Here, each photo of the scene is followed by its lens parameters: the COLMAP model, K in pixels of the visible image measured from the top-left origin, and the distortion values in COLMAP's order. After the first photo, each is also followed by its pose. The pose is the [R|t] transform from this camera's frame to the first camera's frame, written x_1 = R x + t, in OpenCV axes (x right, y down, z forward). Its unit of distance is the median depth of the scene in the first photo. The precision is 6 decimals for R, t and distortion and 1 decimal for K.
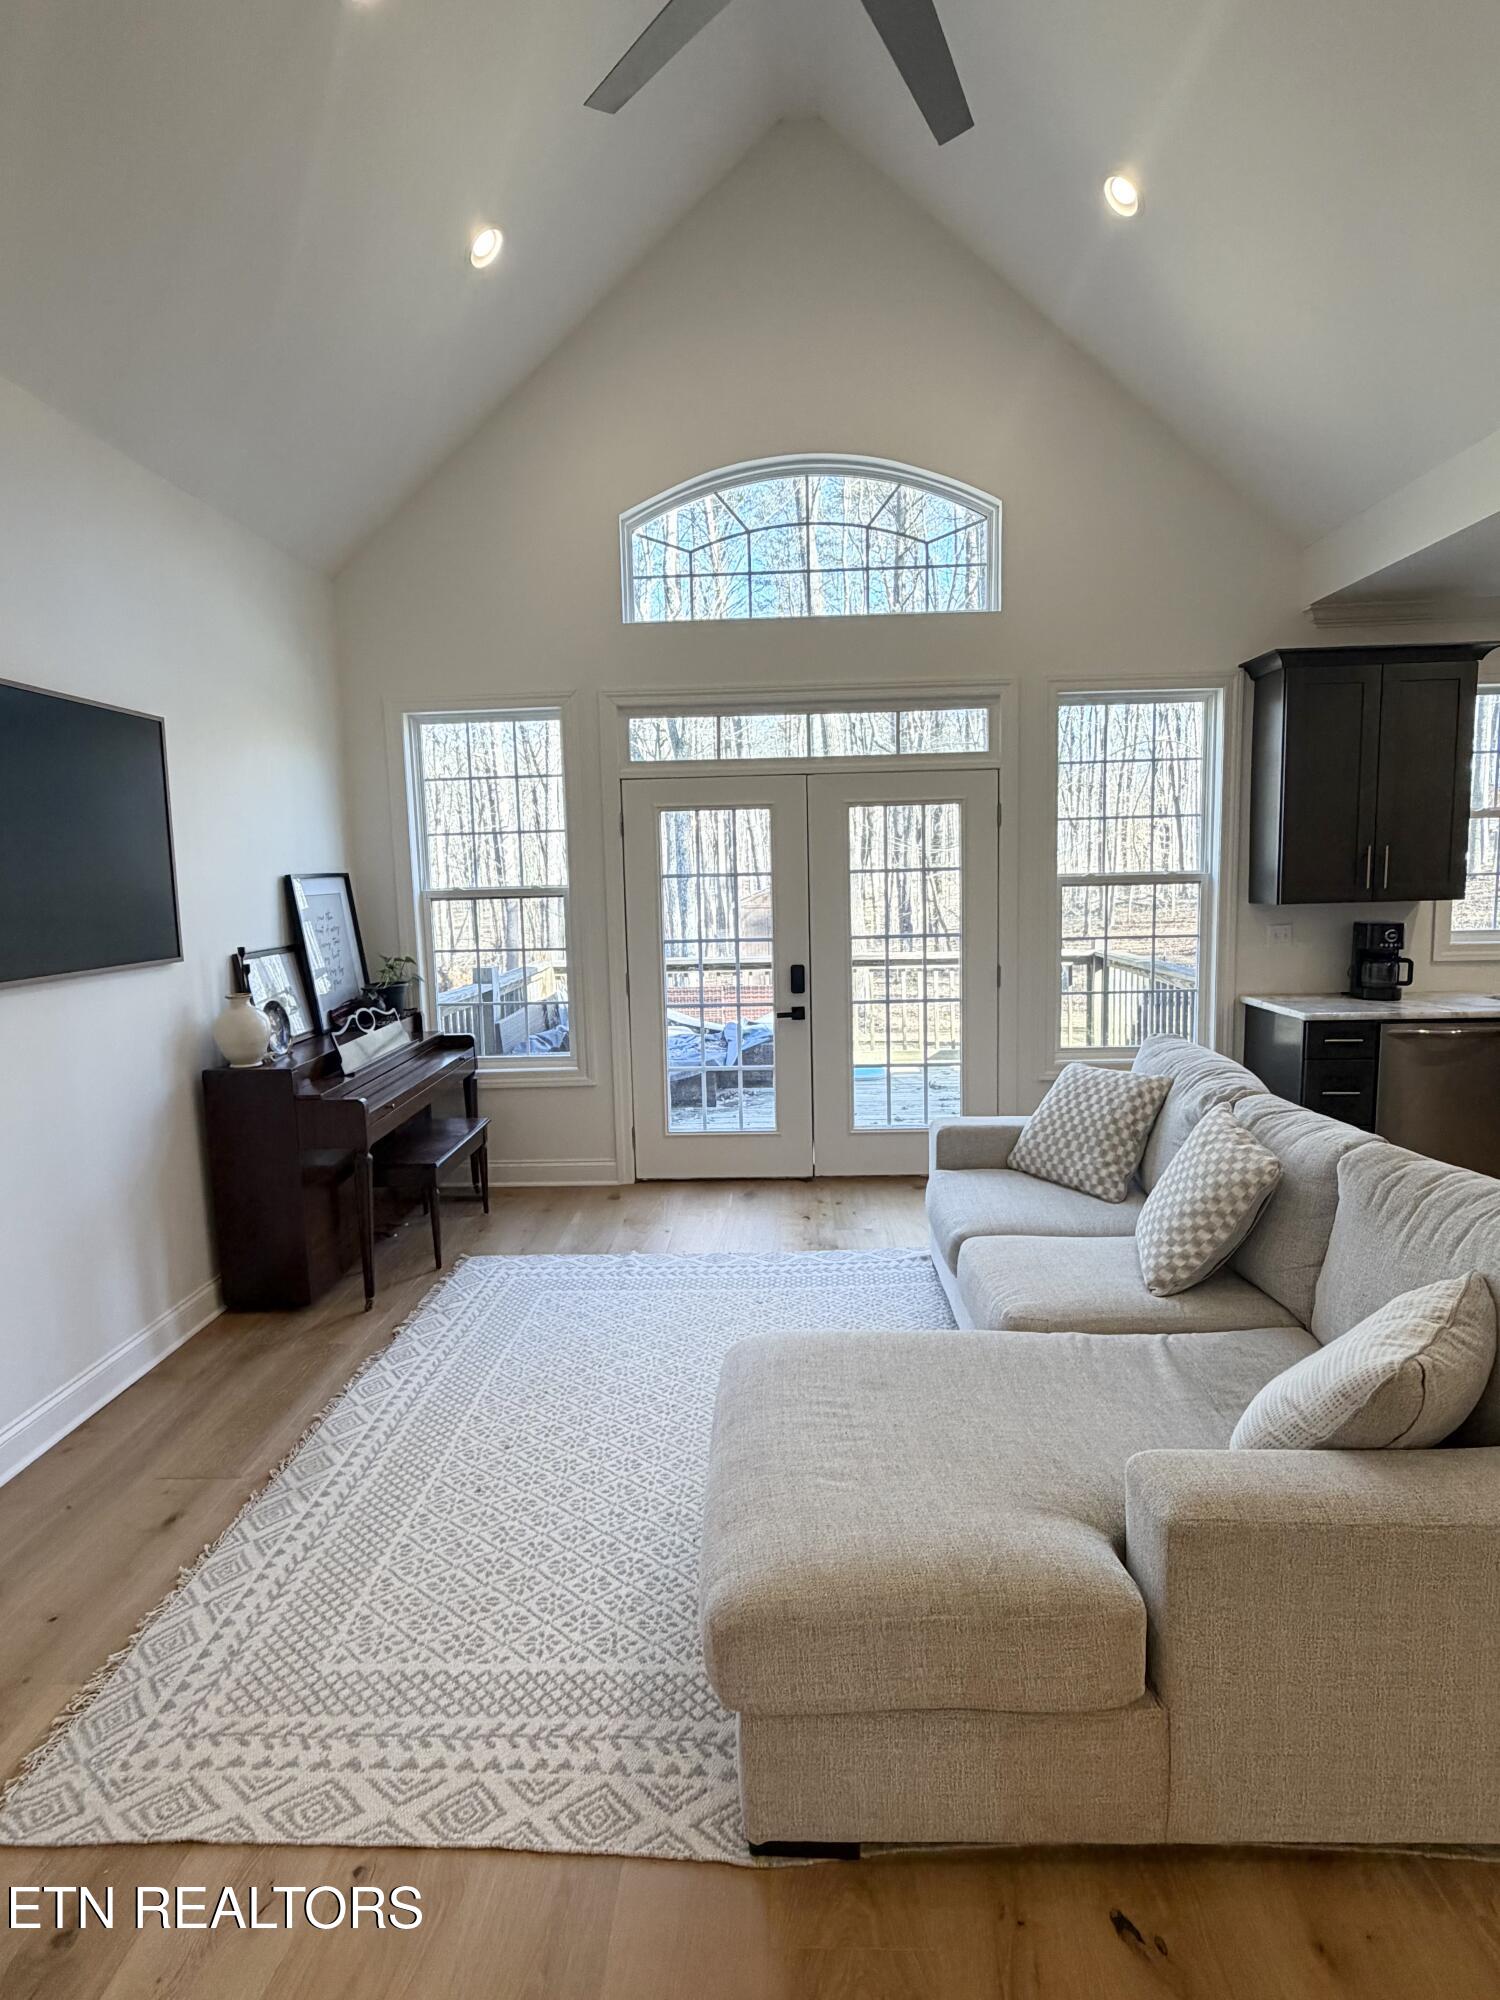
lens RADIAL K [[1047.2, 0, 750.0], [0, 1047.2, 1000.0], [0, 0, 1]] dist [0.004001, -0.000707]
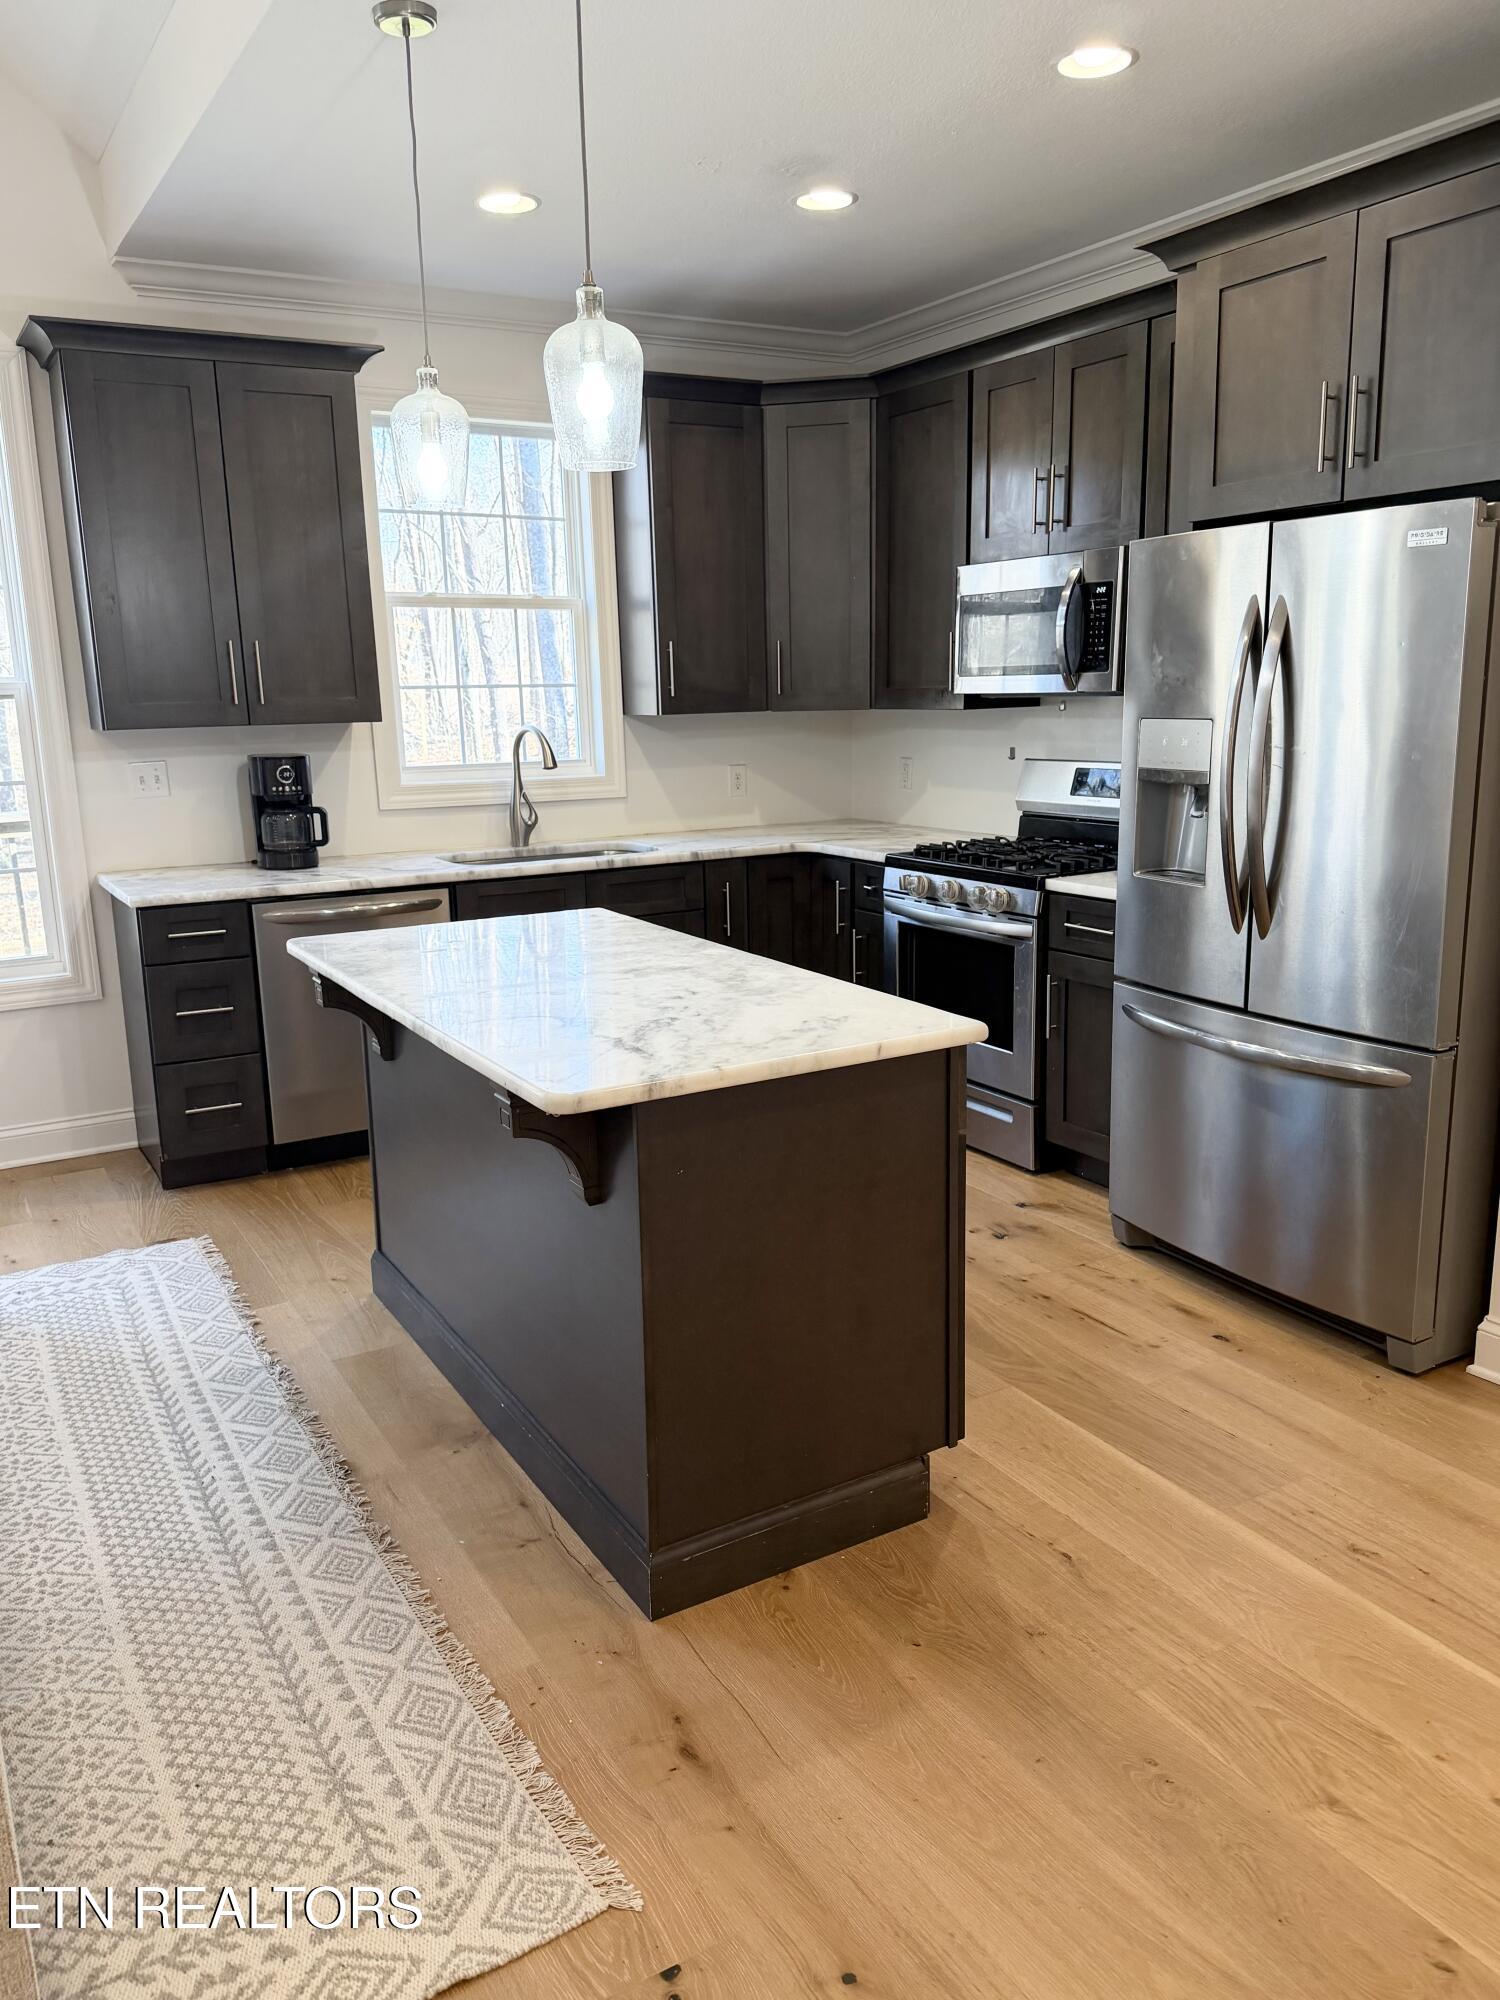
lens RADIAL K [[1519.0, 0, 750.0], [0, 1519.0, 1000.0], [0, 0, 1]] dist [0.060010, -0.000791]
pose [[0.838477, -0.101252, 0.535447, 0.308498], [0.064093, 0.994090, 0.087614, 0.017125], [-0.541154, -0.039144, 0.840012, -0.014326]]
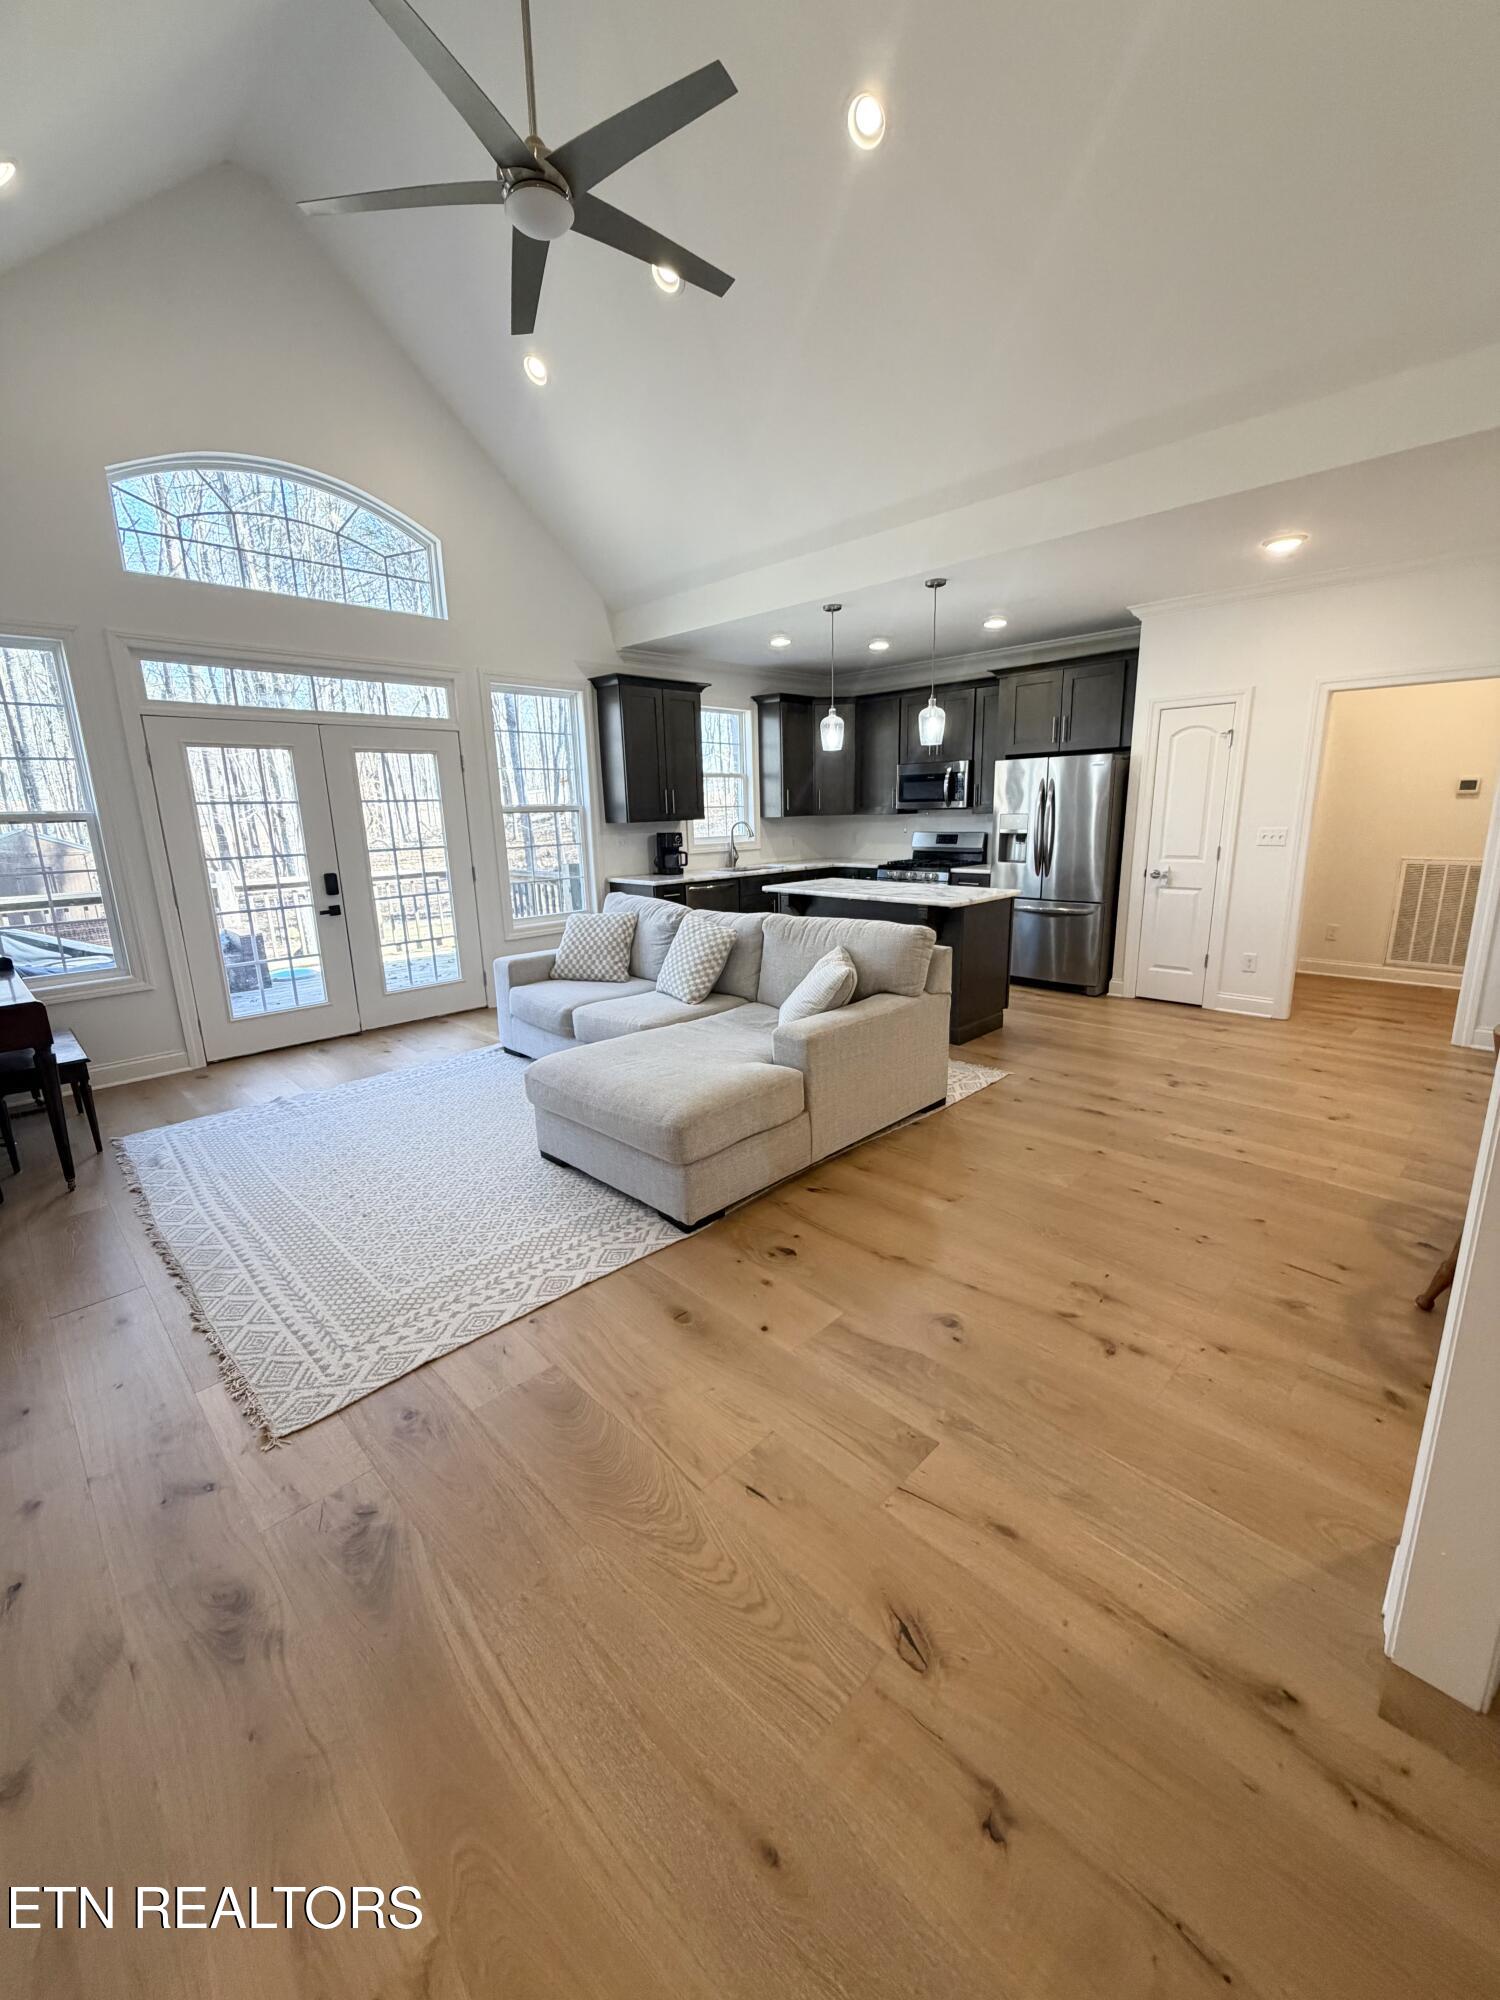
lens RADIAL K [[806.5, 0, 750.0], [0, 806.5, 1000.0], [0, 0, 1]] dist [0.001093, 0.000137]
pose [[0.678610, -0.161956, 0.716421, -0.372546], [0.095714, 0.986569, 0.132364, 0.042768], [-0.728236, -0.021252, 0.684997, -0.086816]]
